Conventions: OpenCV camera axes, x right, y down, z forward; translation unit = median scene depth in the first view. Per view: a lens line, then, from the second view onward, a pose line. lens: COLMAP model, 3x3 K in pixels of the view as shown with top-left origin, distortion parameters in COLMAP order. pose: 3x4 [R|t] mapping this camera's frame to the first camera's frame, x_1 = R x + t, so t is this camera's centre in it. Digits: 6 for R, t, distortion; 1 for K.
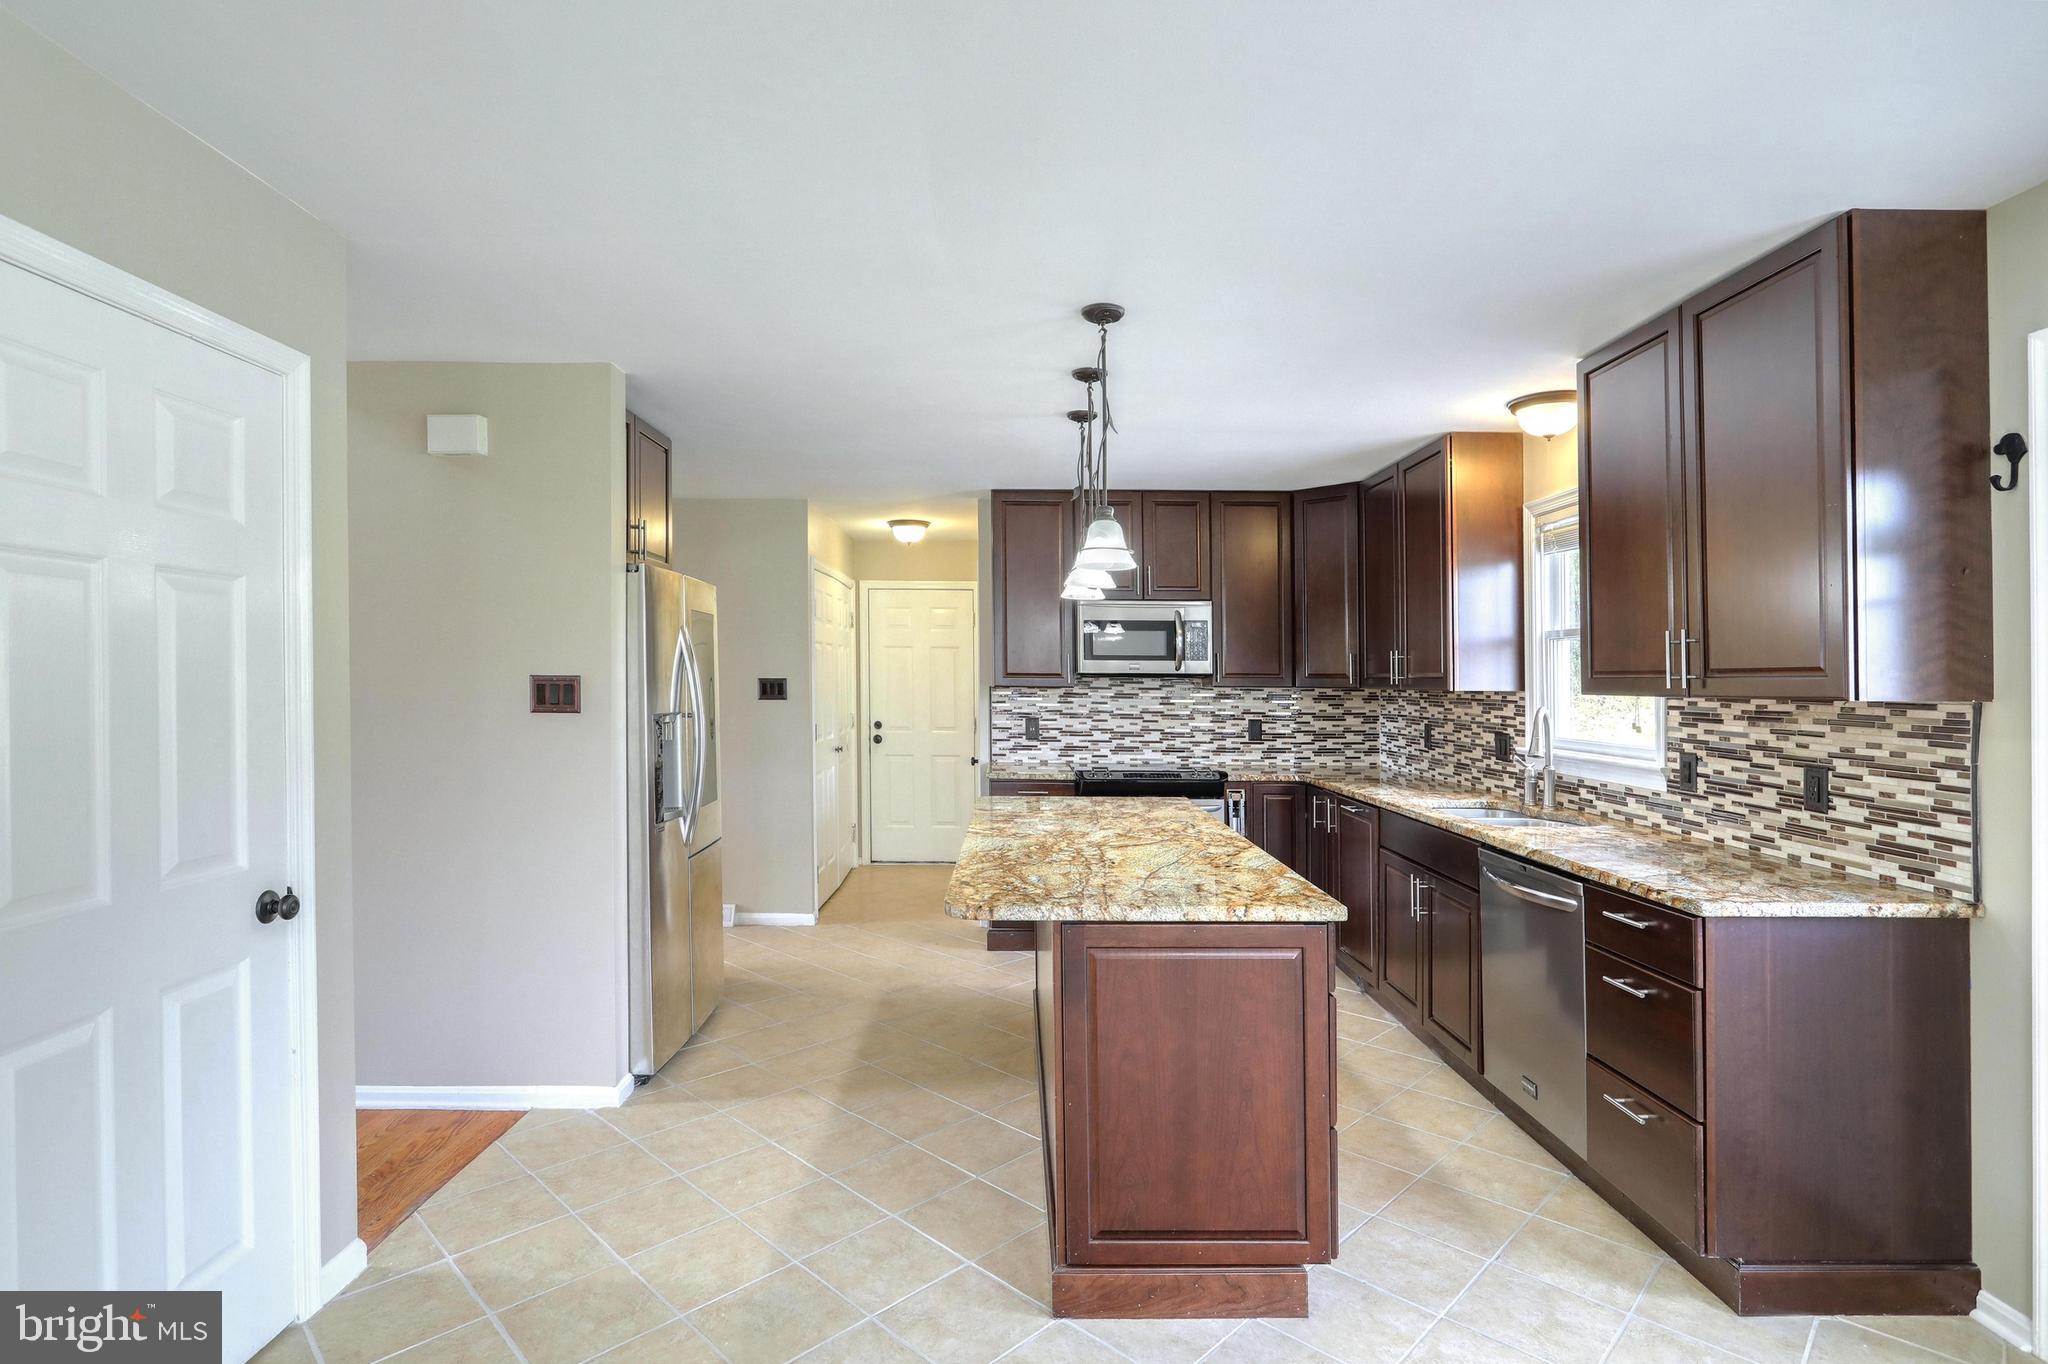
lens RADIAL K [[1012.2, 0, 938.1], [0, 1012.2, 713.0], [0, 0, 1]] dist [-0.006462, 0.000761]
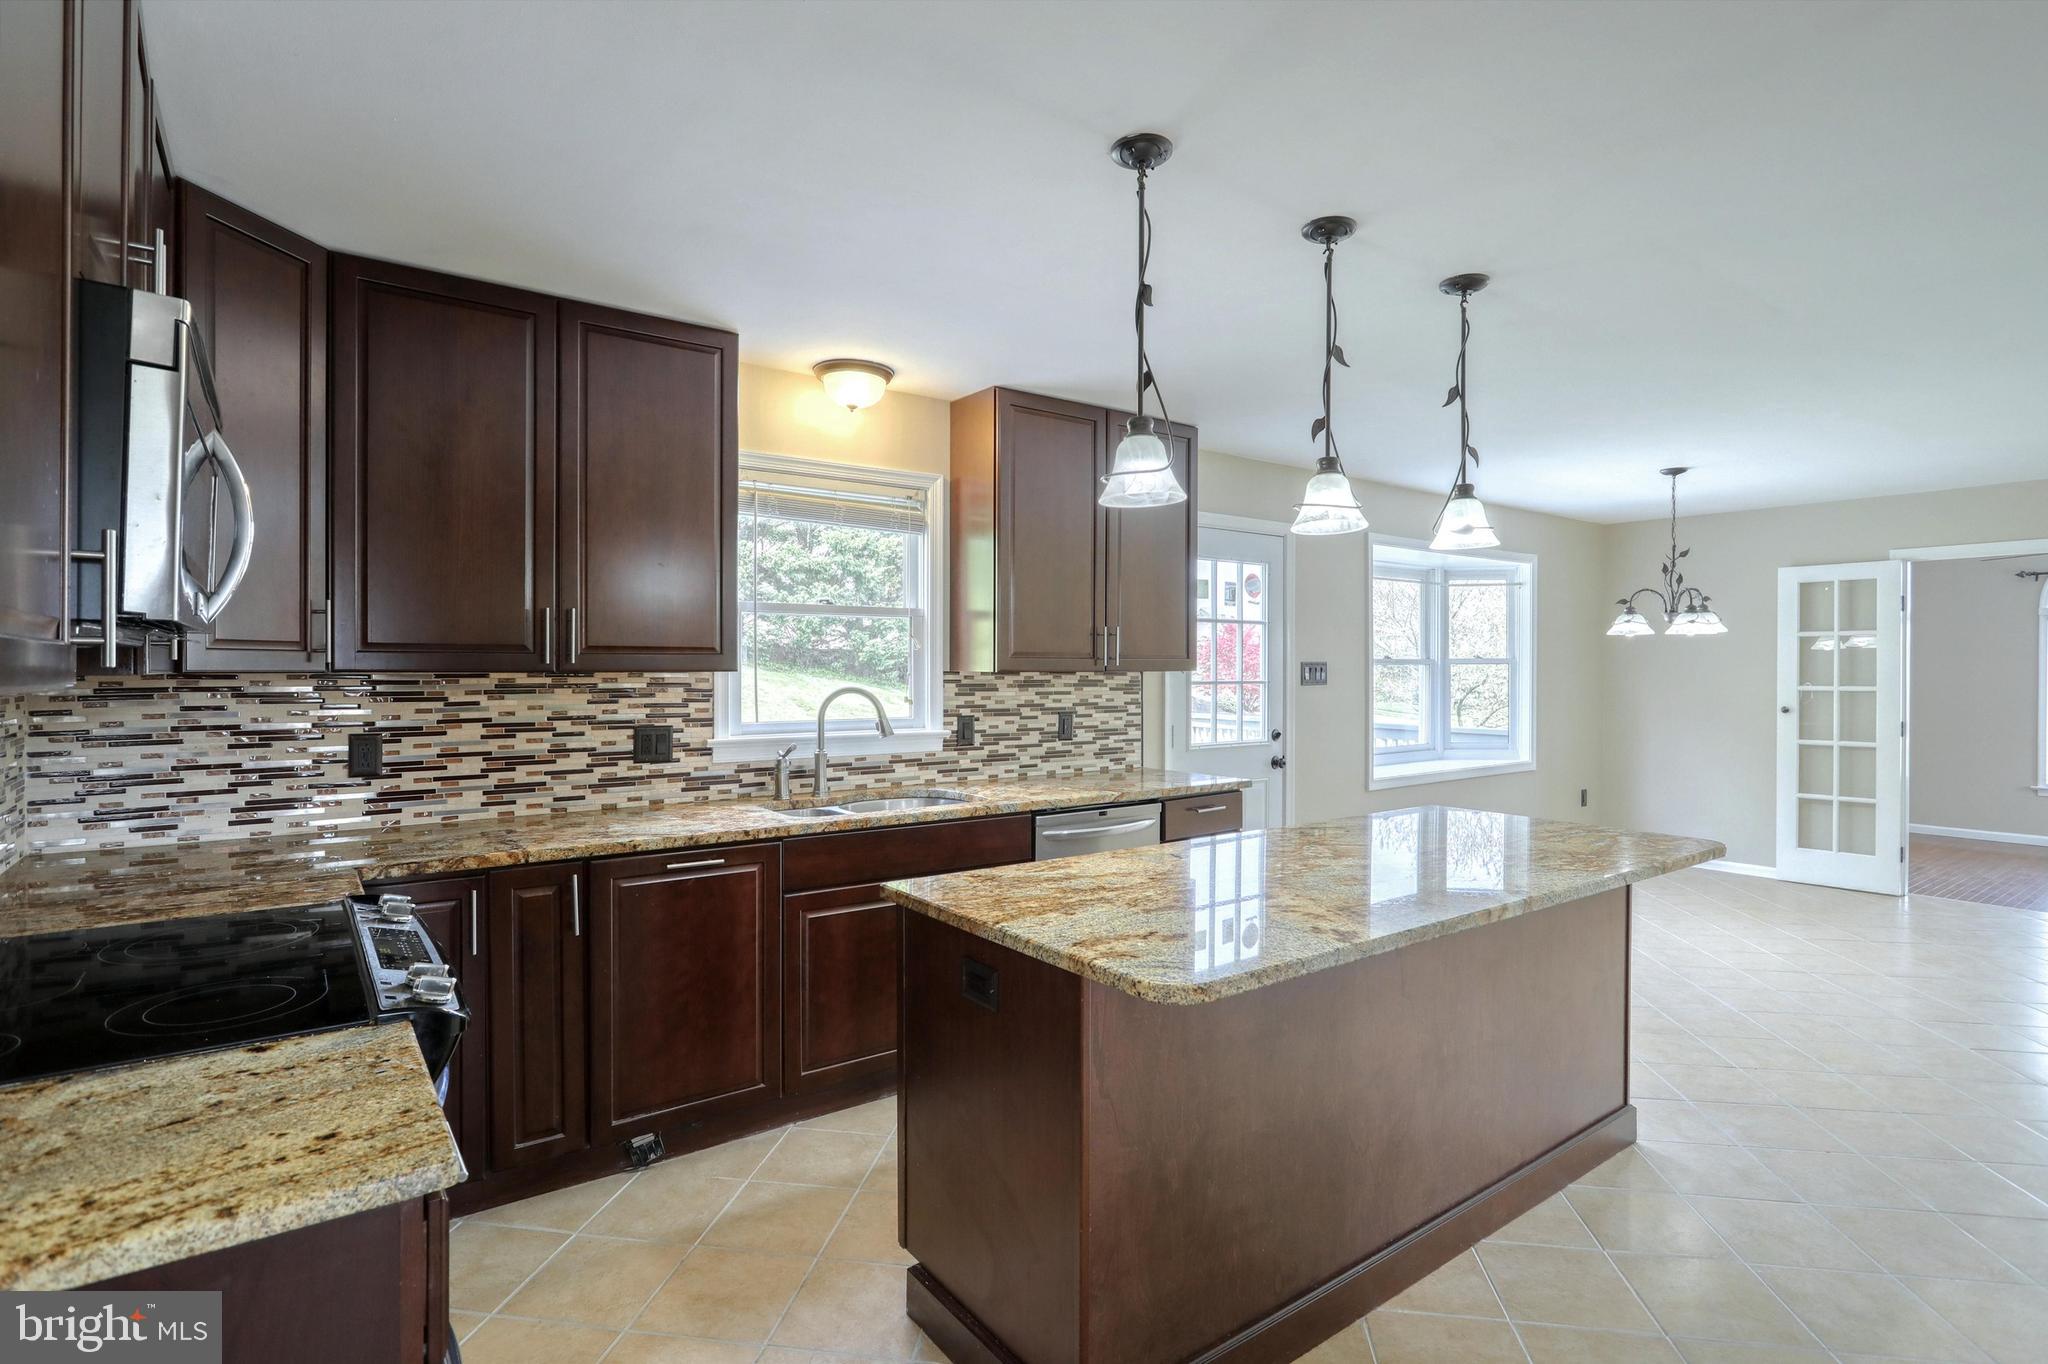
lens RADIAL K [[1012.2, 0, 1030.3], [0, 1012.2, 666.6], [0, 0, 1]] dist [-0.006462, 0.000761]
pose [[-0.639866, -0.013370, 0.768370, -0.249600], [0.015898, 0.999404, 0.030630, -0.051177], [-0.768322, 0.031815, -0.639272, 1.466338]]
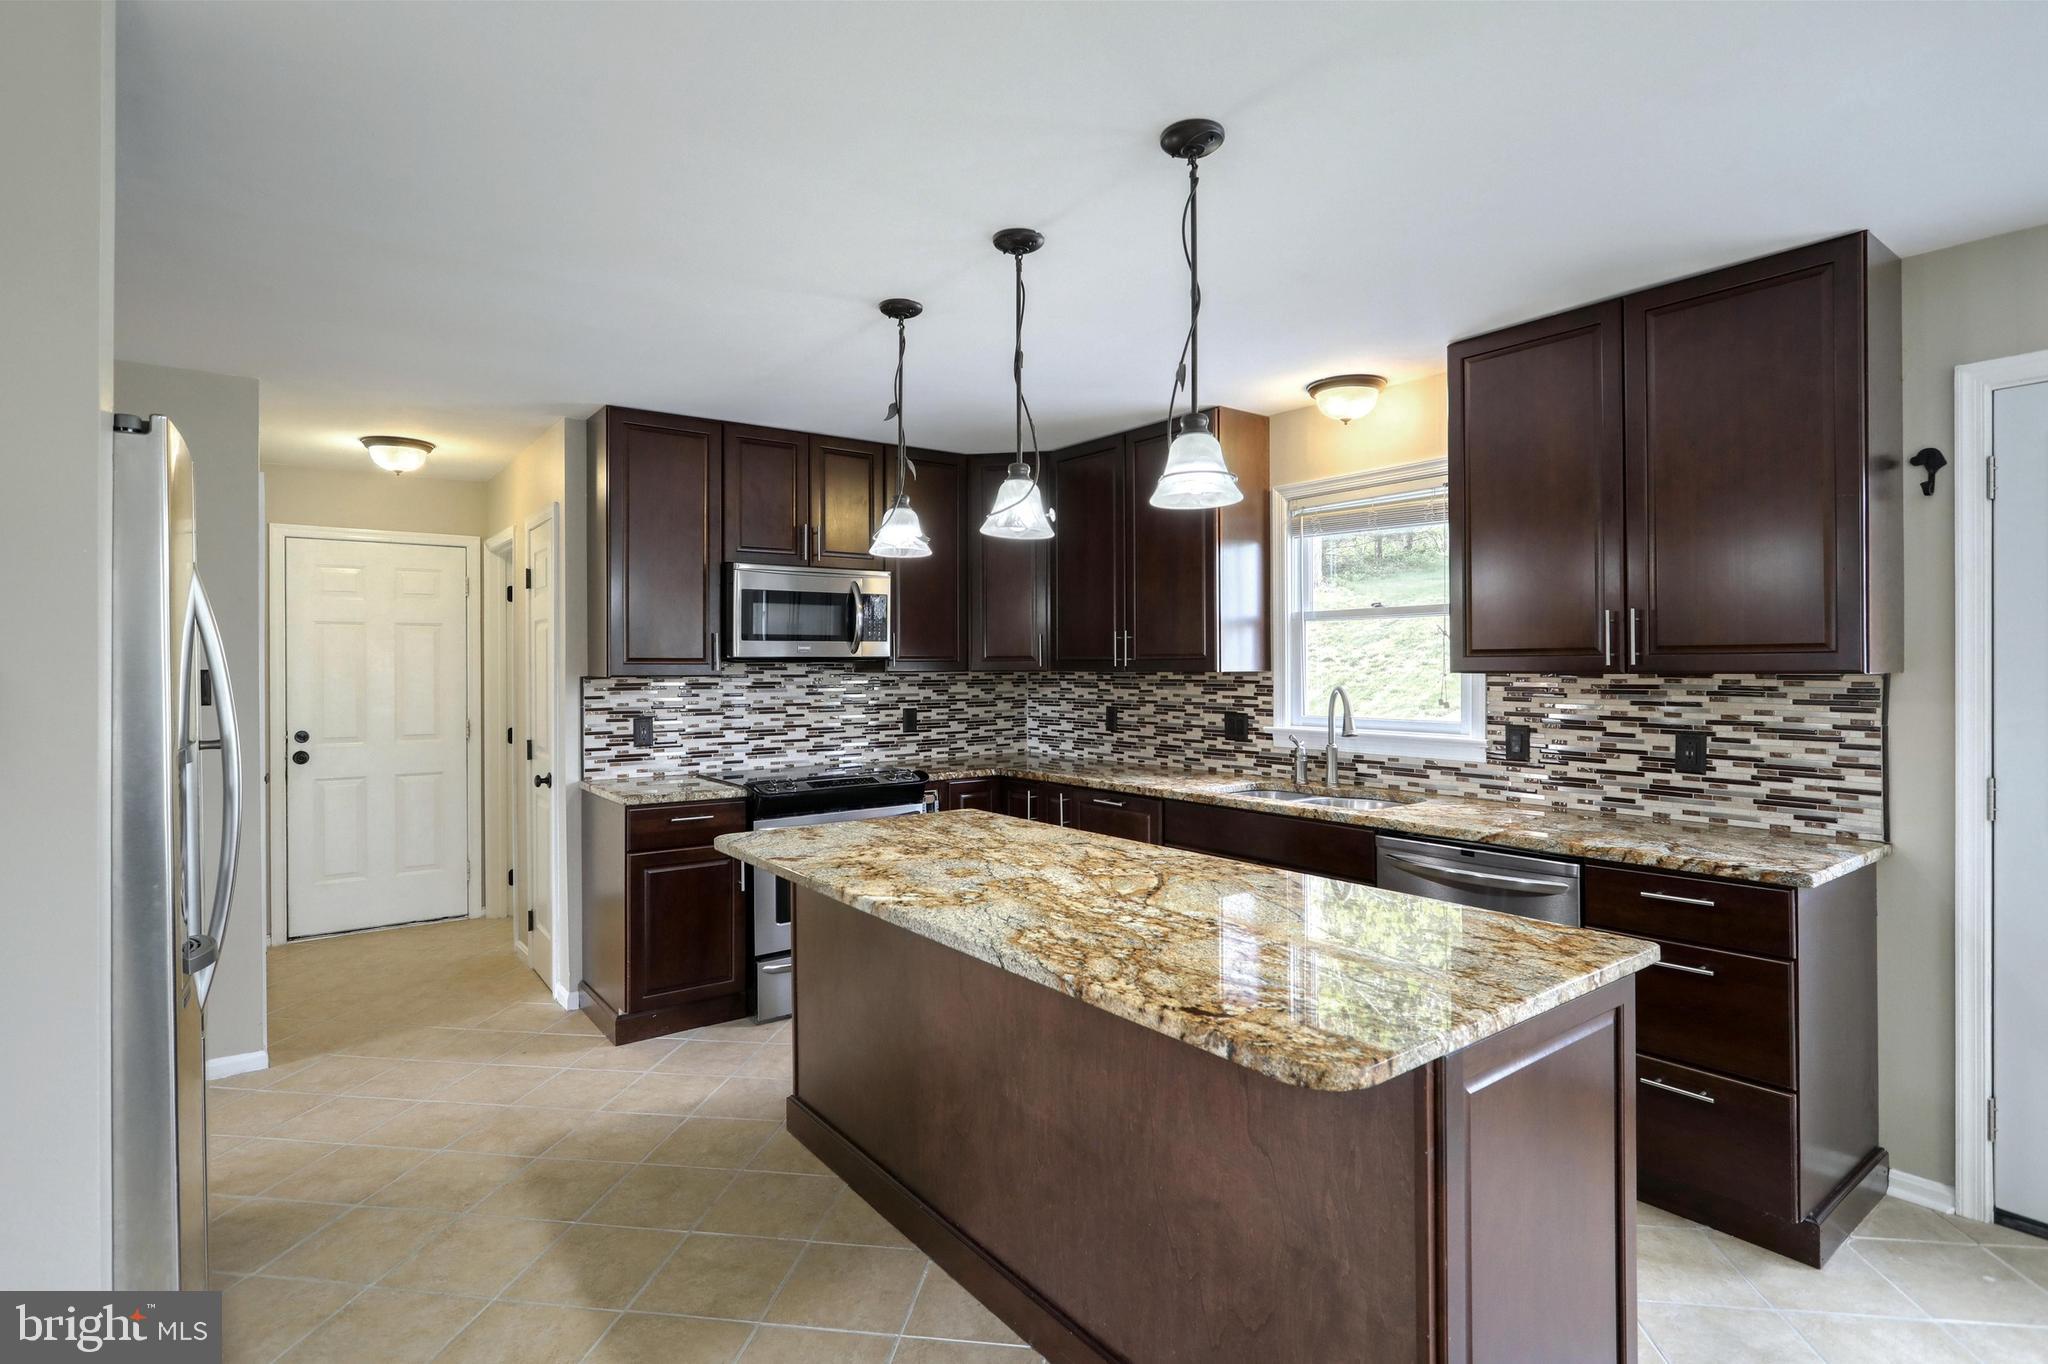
lens RADIAL K [[1012.2, 0, 1006.1], [0, 1012.2, 663.5], [0, 0, 1]] dist [-0.006462, 0.000761]
pose [[0.772948, -0.011485, 0.634365, -0.301492], [0.032985, 0.999211, -0.022101, -0.017109], [-0.633611, 0.038008, 0.772717, 0.427382]]
